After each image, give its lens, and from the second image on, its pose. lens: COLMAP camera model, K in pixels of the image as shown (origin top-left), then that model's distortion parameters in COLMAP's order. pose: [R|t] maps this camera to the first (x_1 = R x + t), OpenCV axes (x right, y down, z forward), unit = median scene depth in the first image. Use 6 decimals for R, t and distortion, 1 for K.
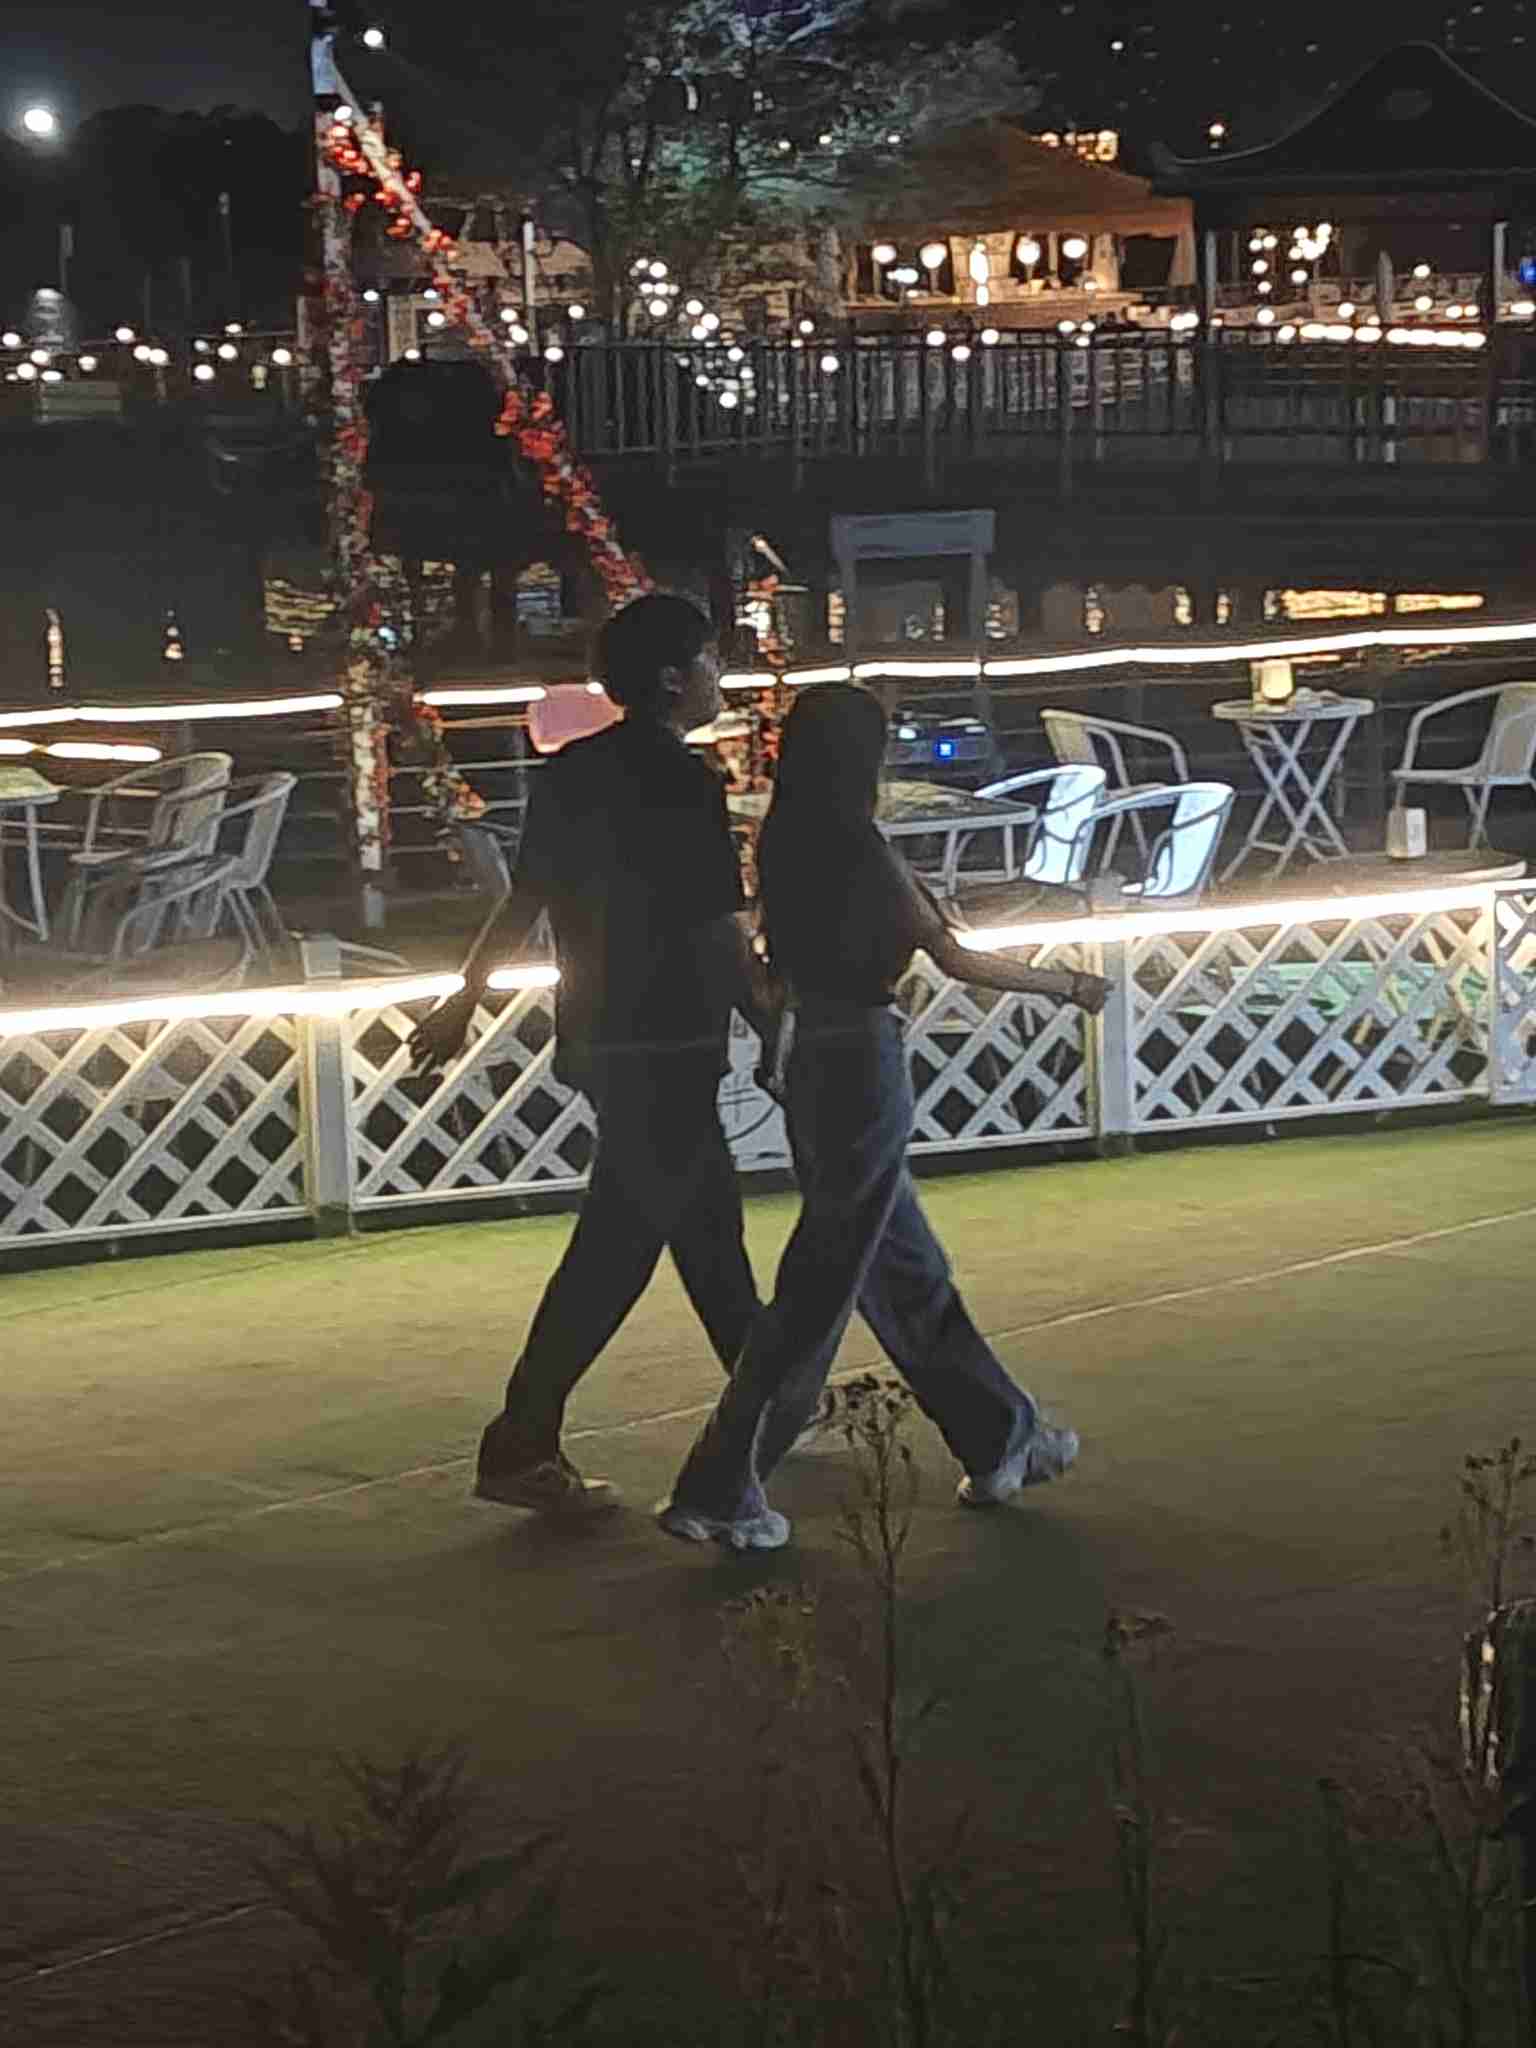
lens RADIAL K [[5238.3, 0, 768.0], [0, 5238.3, 1024.0], [0, 0, 1]] dist [-0.118483, -0.157752]
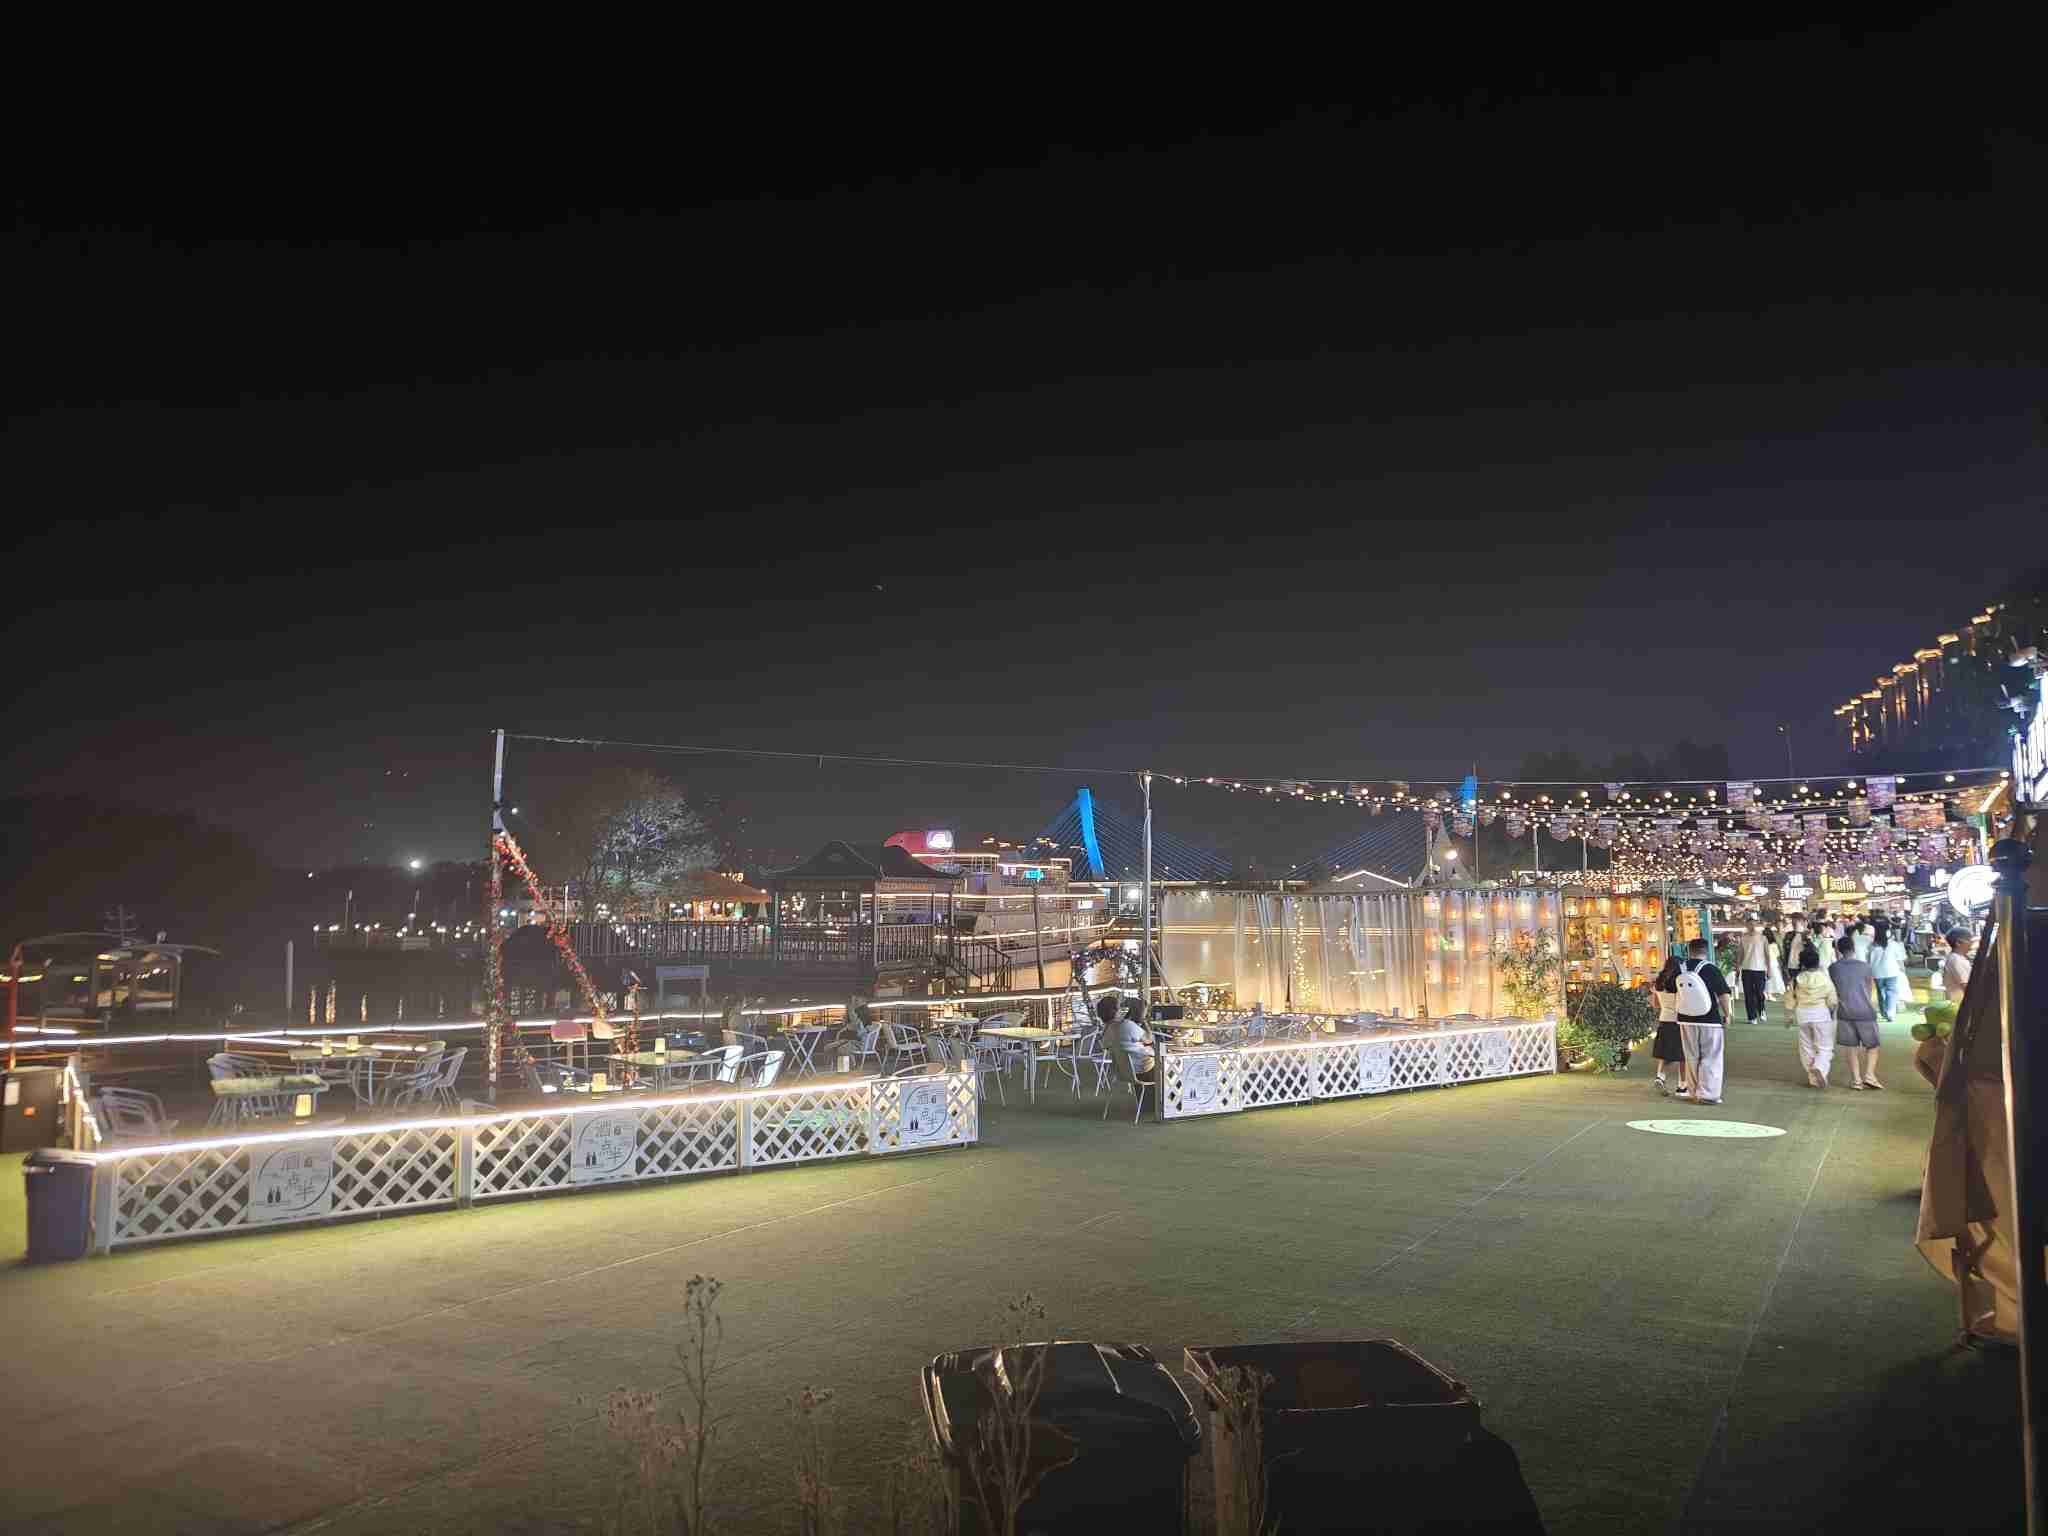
lens RADIAL K [[1414.5, 0, 1011.2], [0, 1414.5, 777.0], [0, 0, 1]] dist [0.031799, -0.031528]
pose [[0.966516, 0.054669, 0.250713, -0.002476], [0.009356, 0.968884, -0.247337, 0.007258], [-0.256434, 0.241401, 0.935931, 0.144444]]
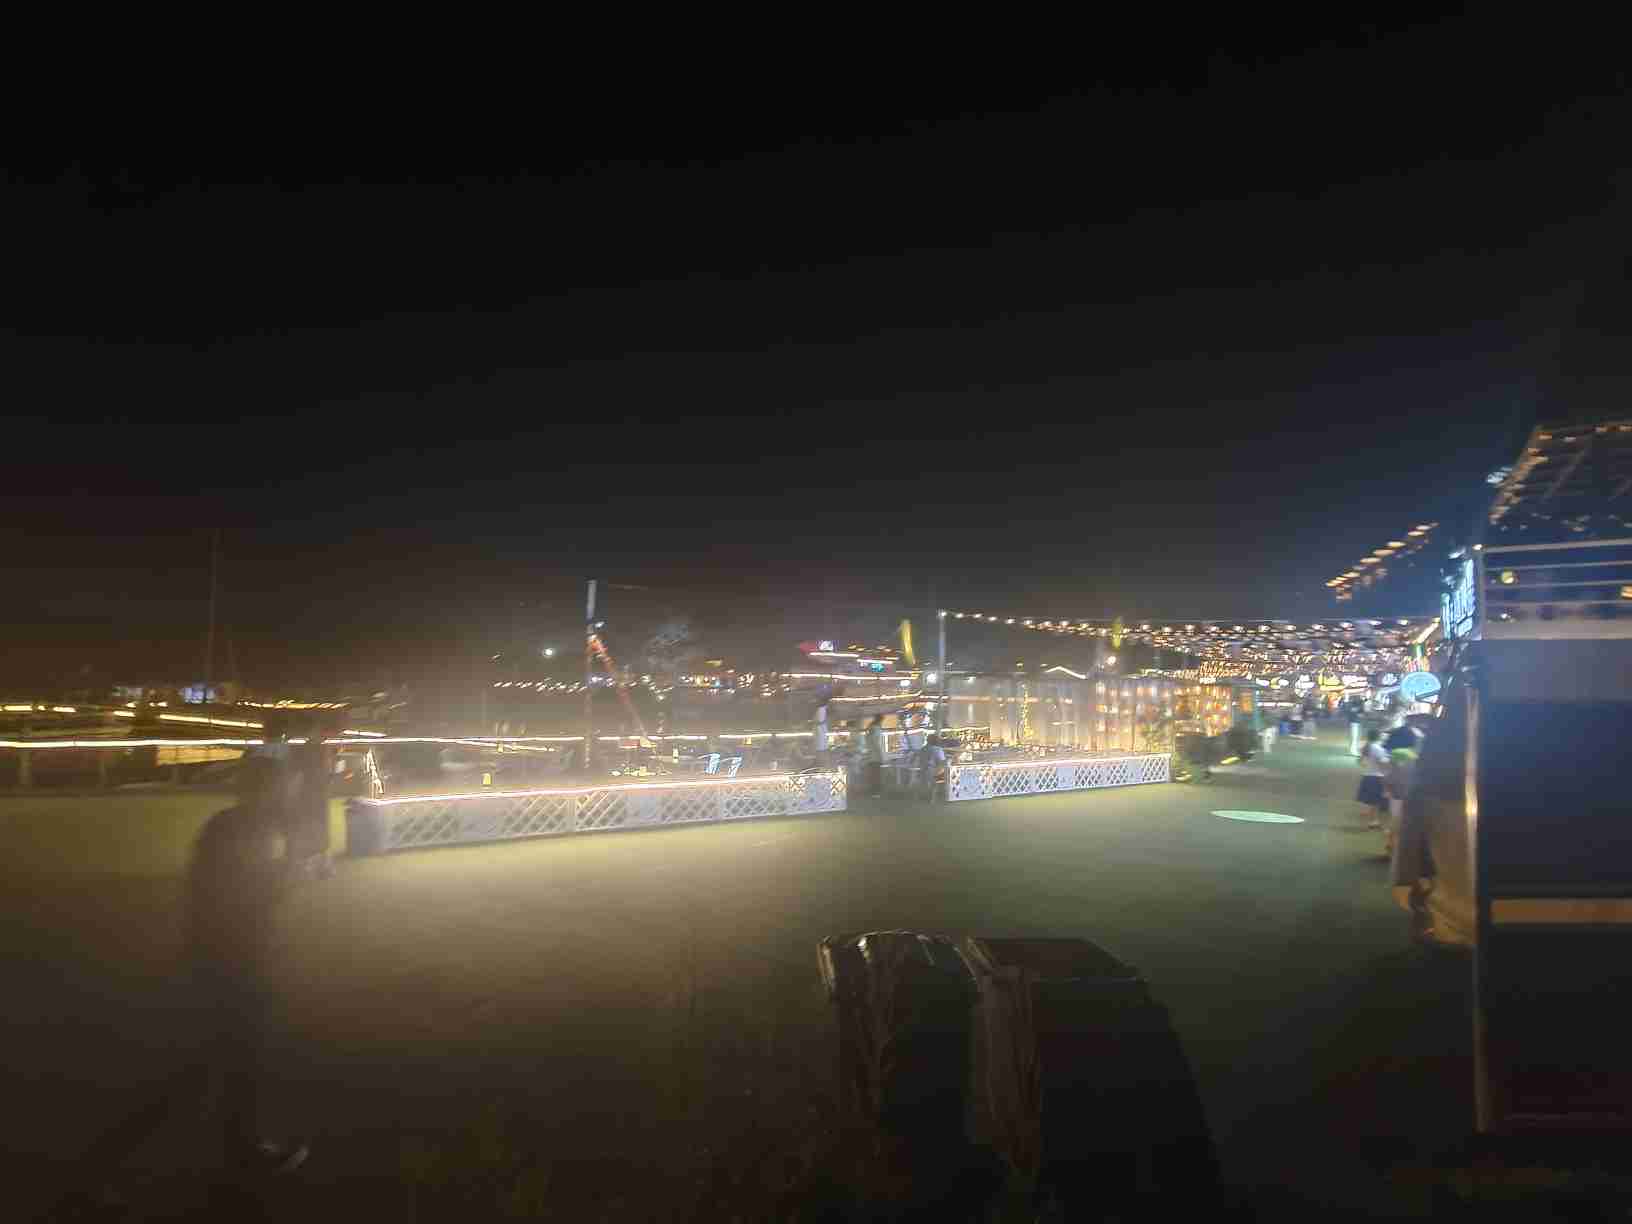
lens RADIAL K [[763.3, 0, 821.0], [0, 763.3, 630.1], [0, 0, 1]] dist [-0.002514, -0.000332]
pose [[0.978158, 0.069014, 0.196069, -0.000735], [-0.023732, 0.974183, -0.224508, 0.004391], [-0.206502, 0.214951, 0.954543, 0.165850]]
